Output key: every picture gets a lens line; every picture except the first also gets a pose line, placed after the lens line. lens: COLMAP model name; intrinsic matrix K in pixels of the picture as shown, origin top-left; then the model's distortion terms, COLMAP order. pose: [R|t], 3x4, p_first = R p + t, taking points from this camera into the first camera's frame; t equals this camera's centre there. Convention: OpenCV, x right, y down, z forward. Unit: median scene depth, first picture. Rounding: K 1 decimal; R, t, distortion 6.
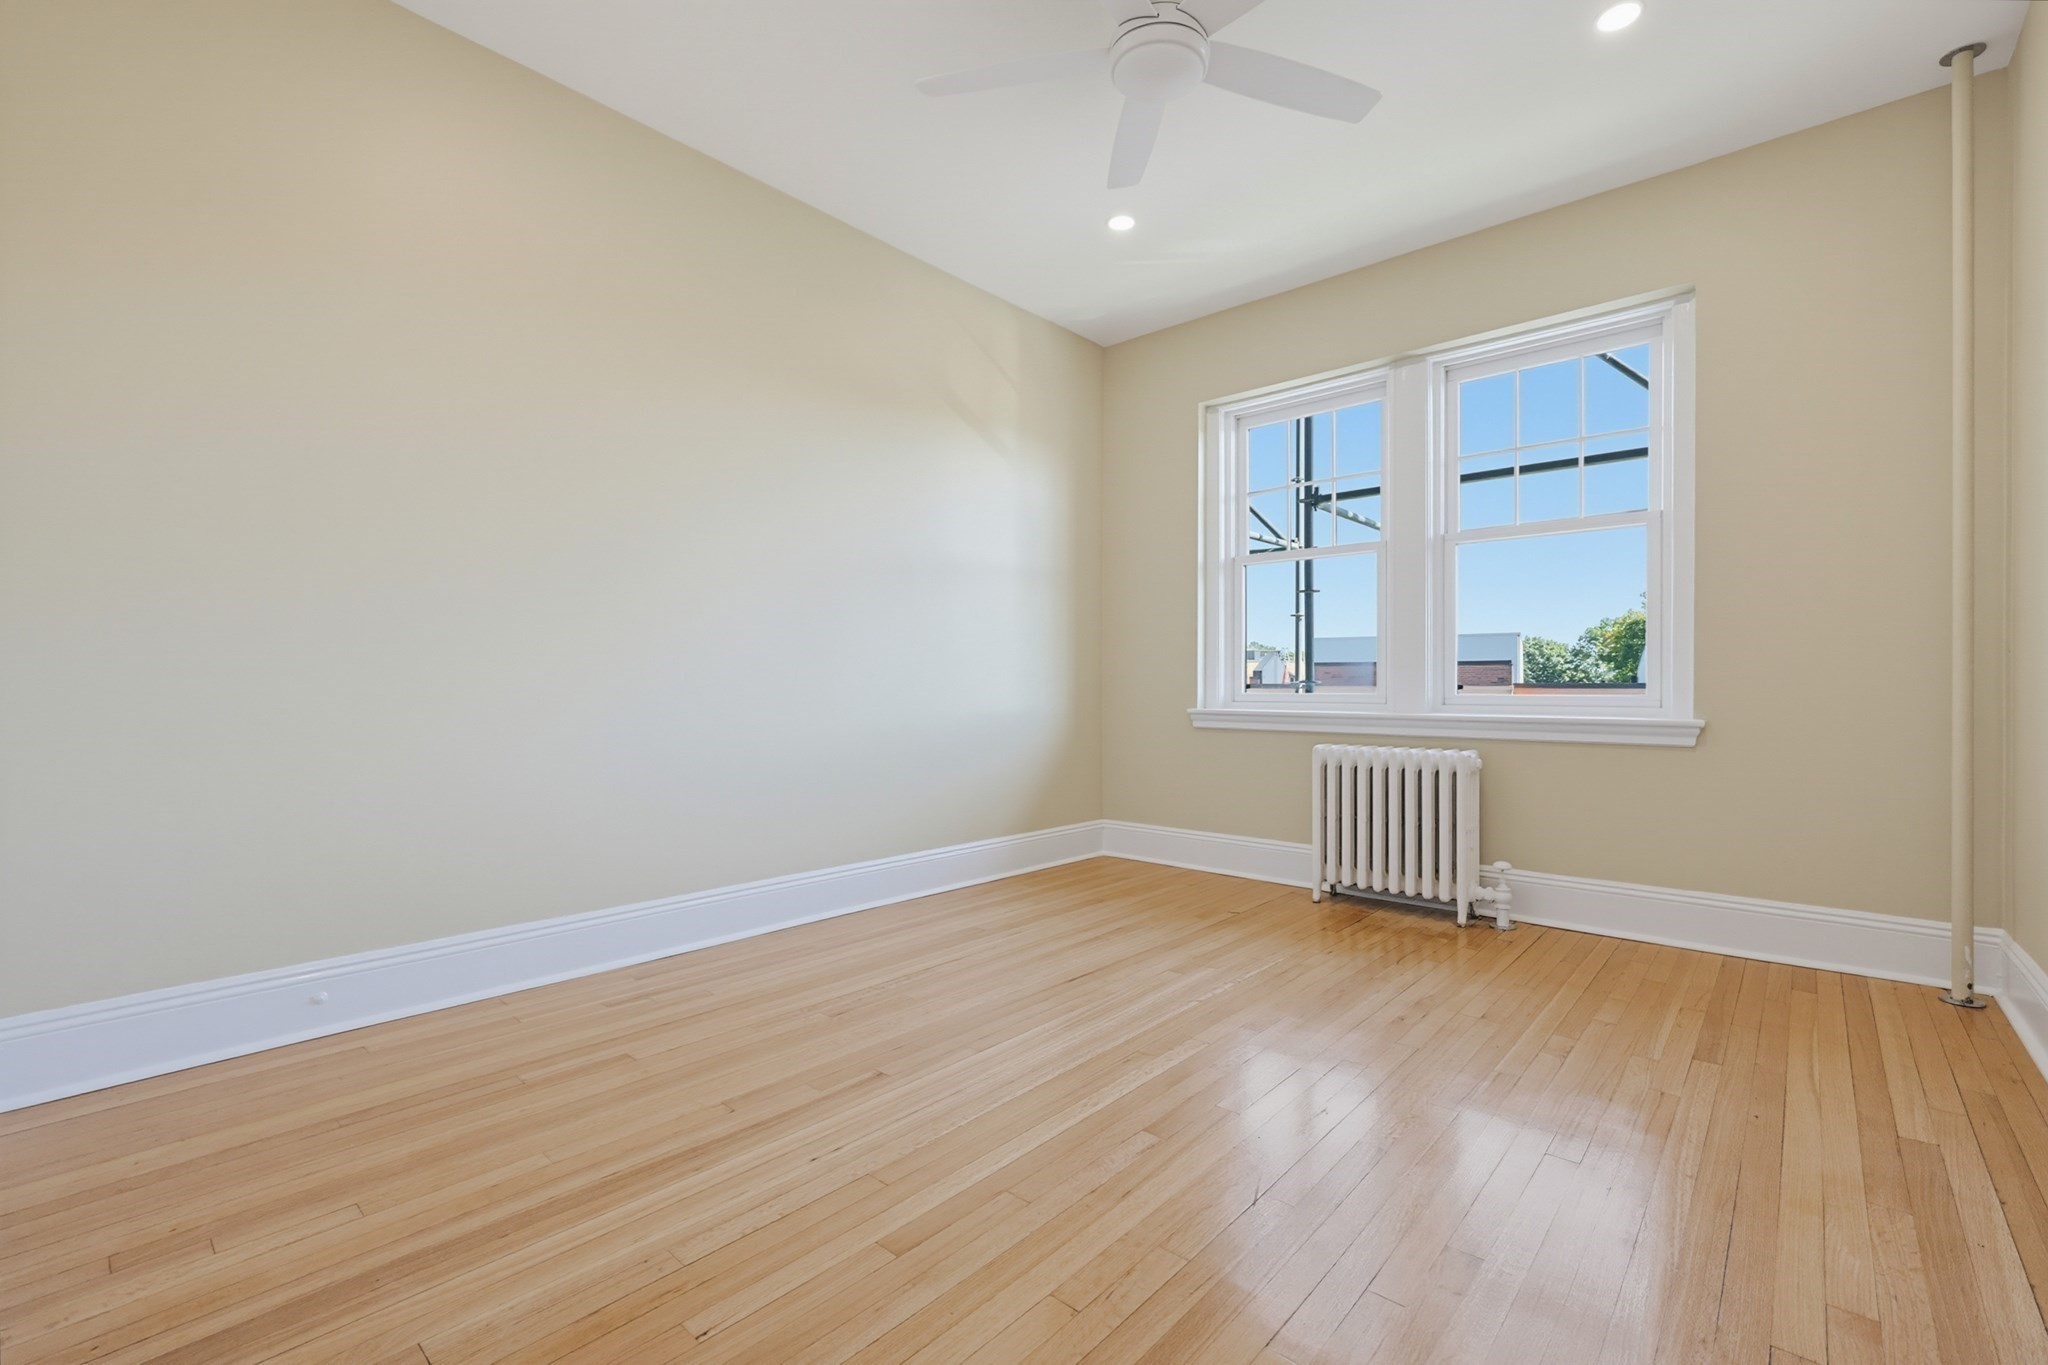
lens RADIAL K [[879.5, 0, 1024.0], [0, 879.5, 682.5], [0, 0, 1]] dist [0.000224, 0.000204]
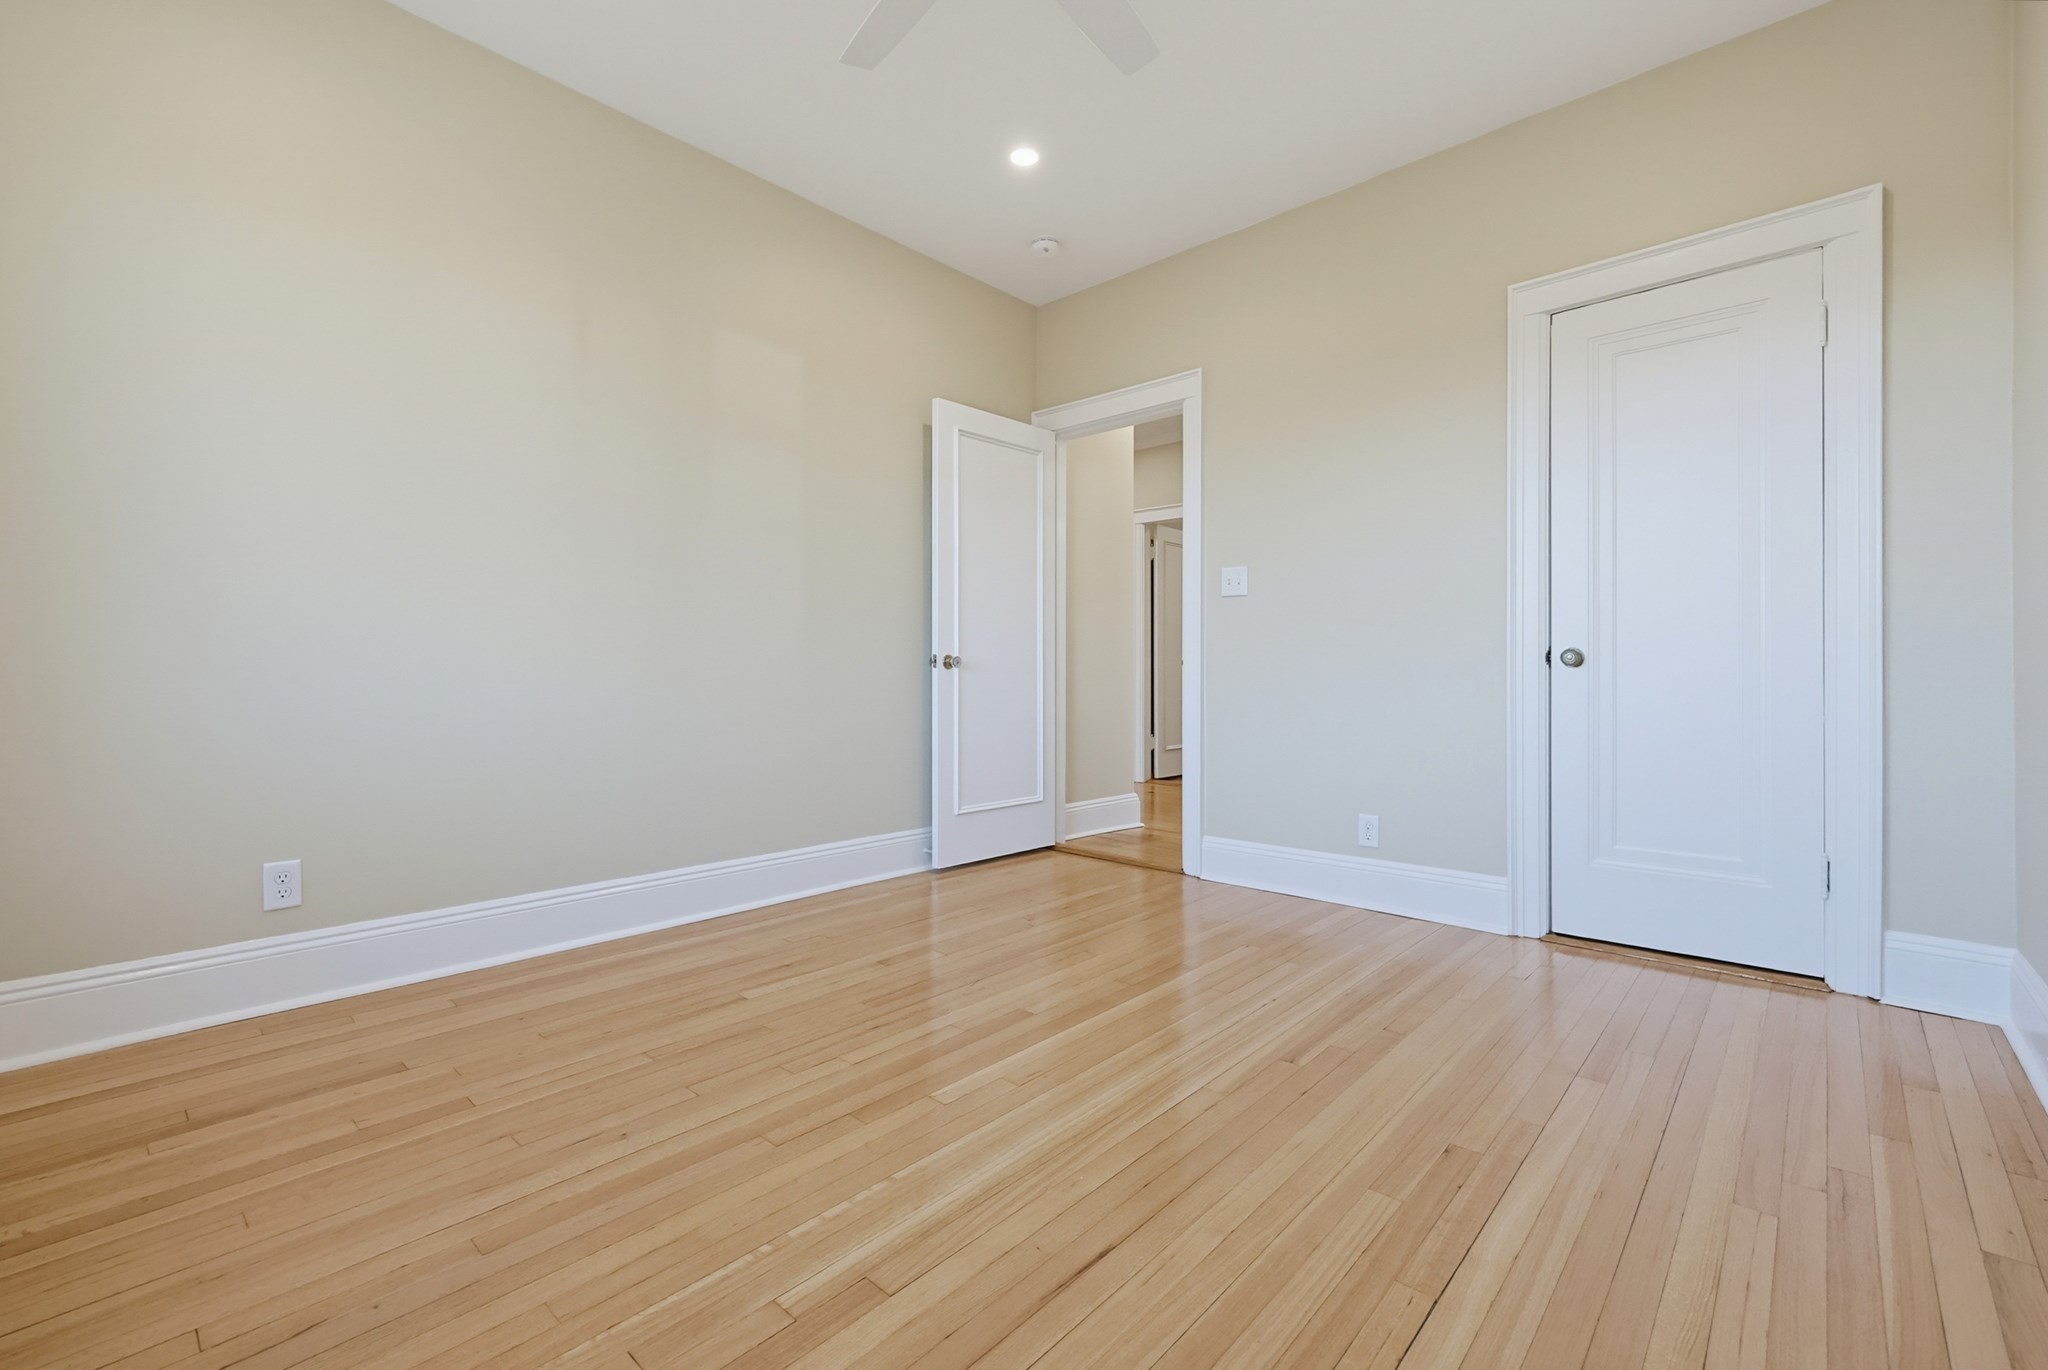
lens RADIAL K [[877.2, 0, 1021.4], [0, 877.2, 673.3], [0, 0, 1]] dist [-0.001677, -0.000155]
pose [[-0.999913, -0.005039, 0.012211, 0.098896], [-0.005054, 0.999986, -0.001217, 0.014440], [-0.012204, -0.001279, -0.999925, 1.544930]]
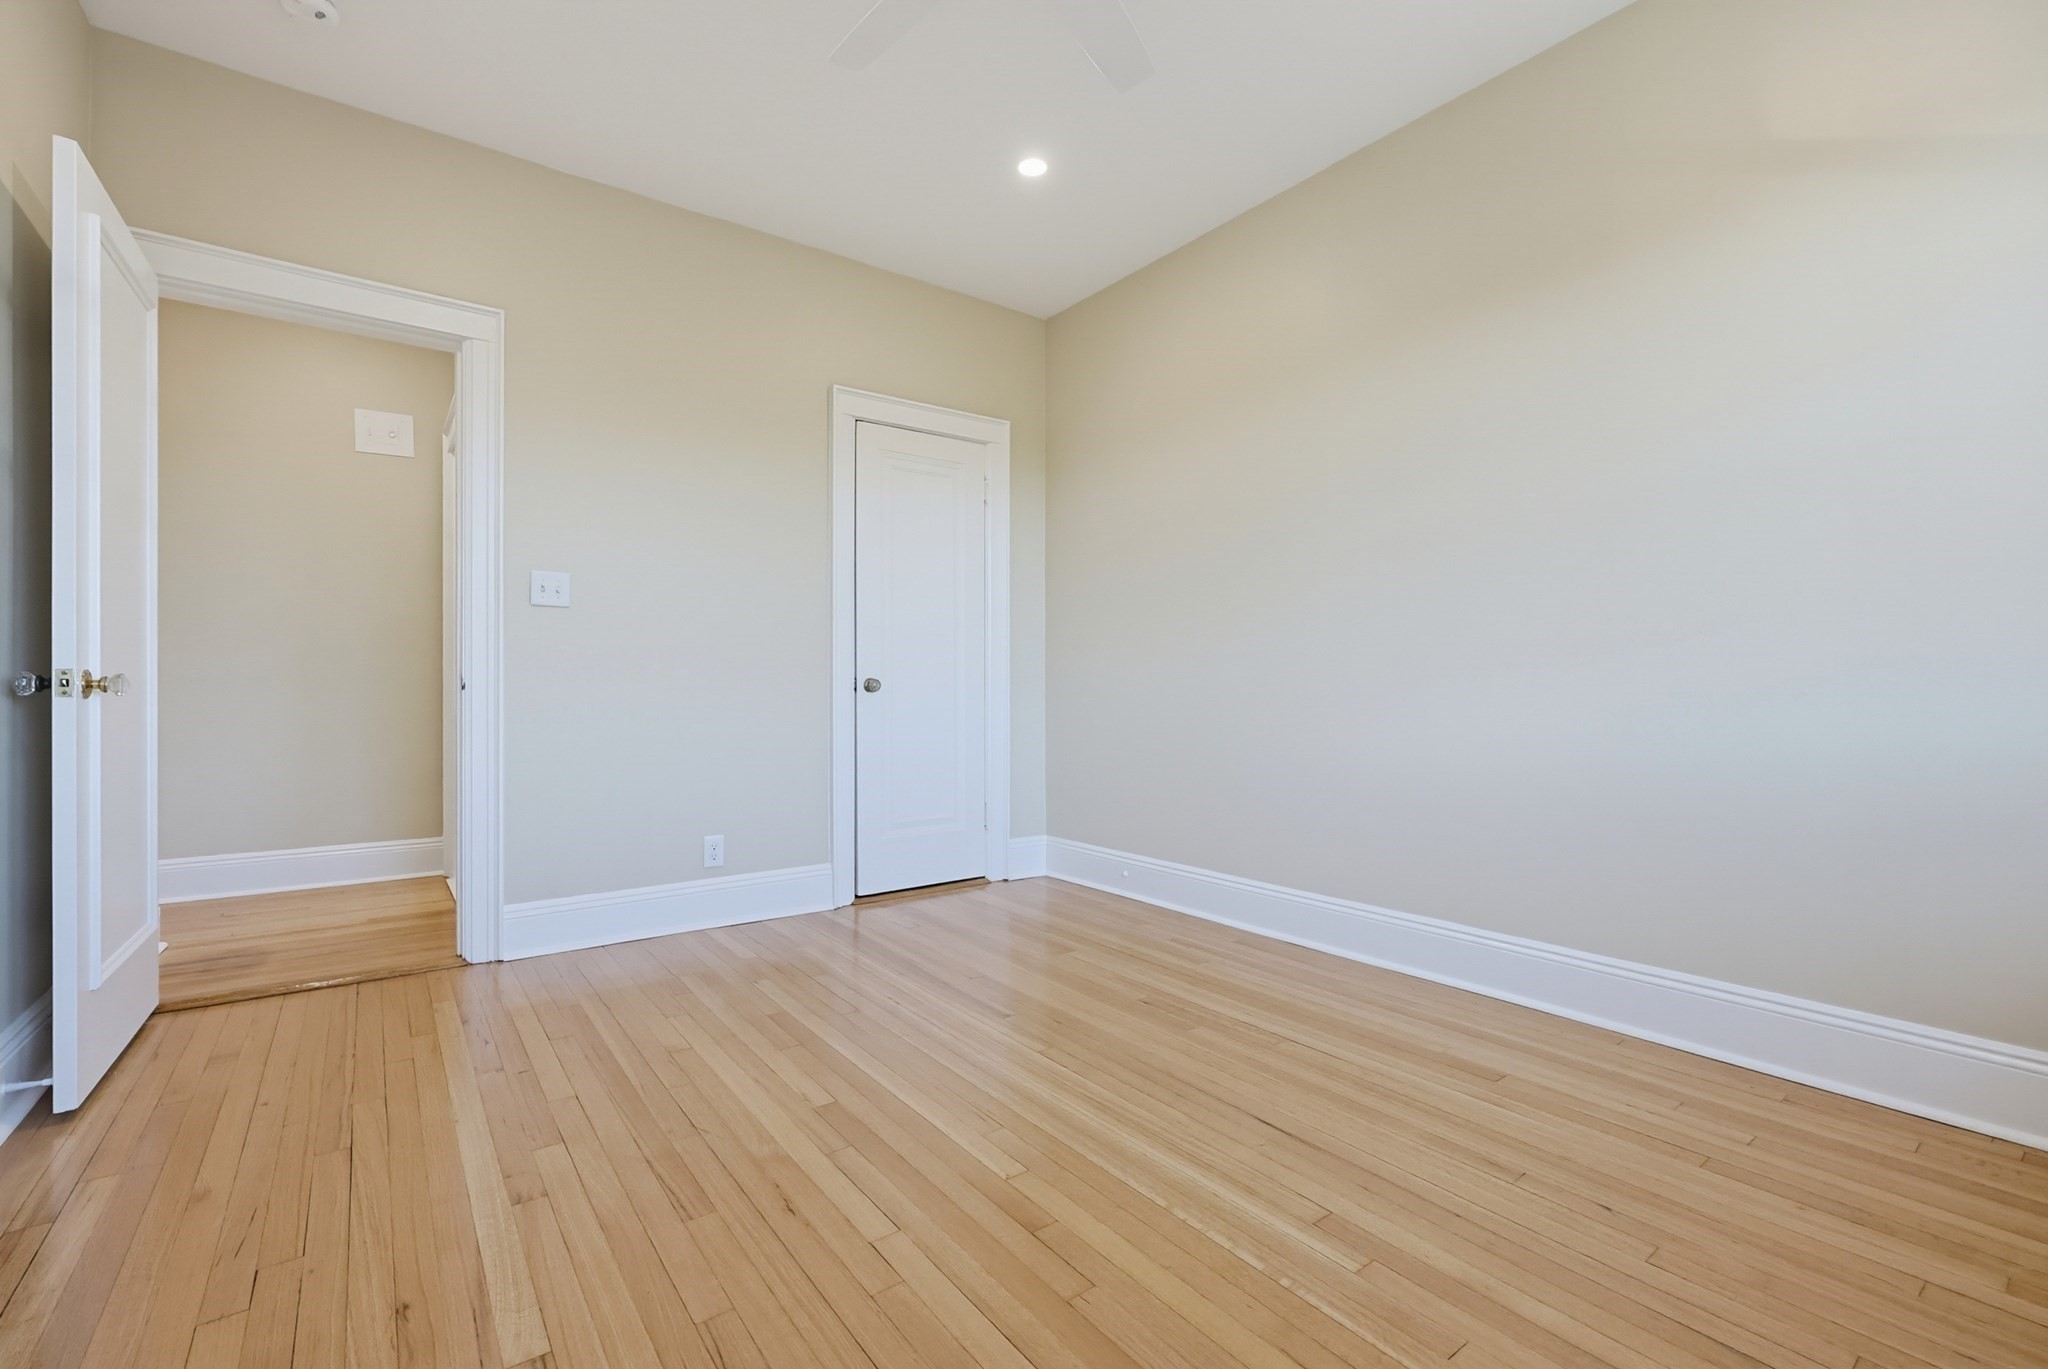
lens RADIAL K [[879.5, 0, 1024.0], [0, 879.5, 684.5], [0, 0, 1]] dist [0.000224, 0.000204]
pose [[-0.195330, -0.008014, -0.980705, 0.795219], [0.002065, 0.999961, -0.008583, 0.002593], [0.980735, -0.003701, -0.195306, 0.985941]]
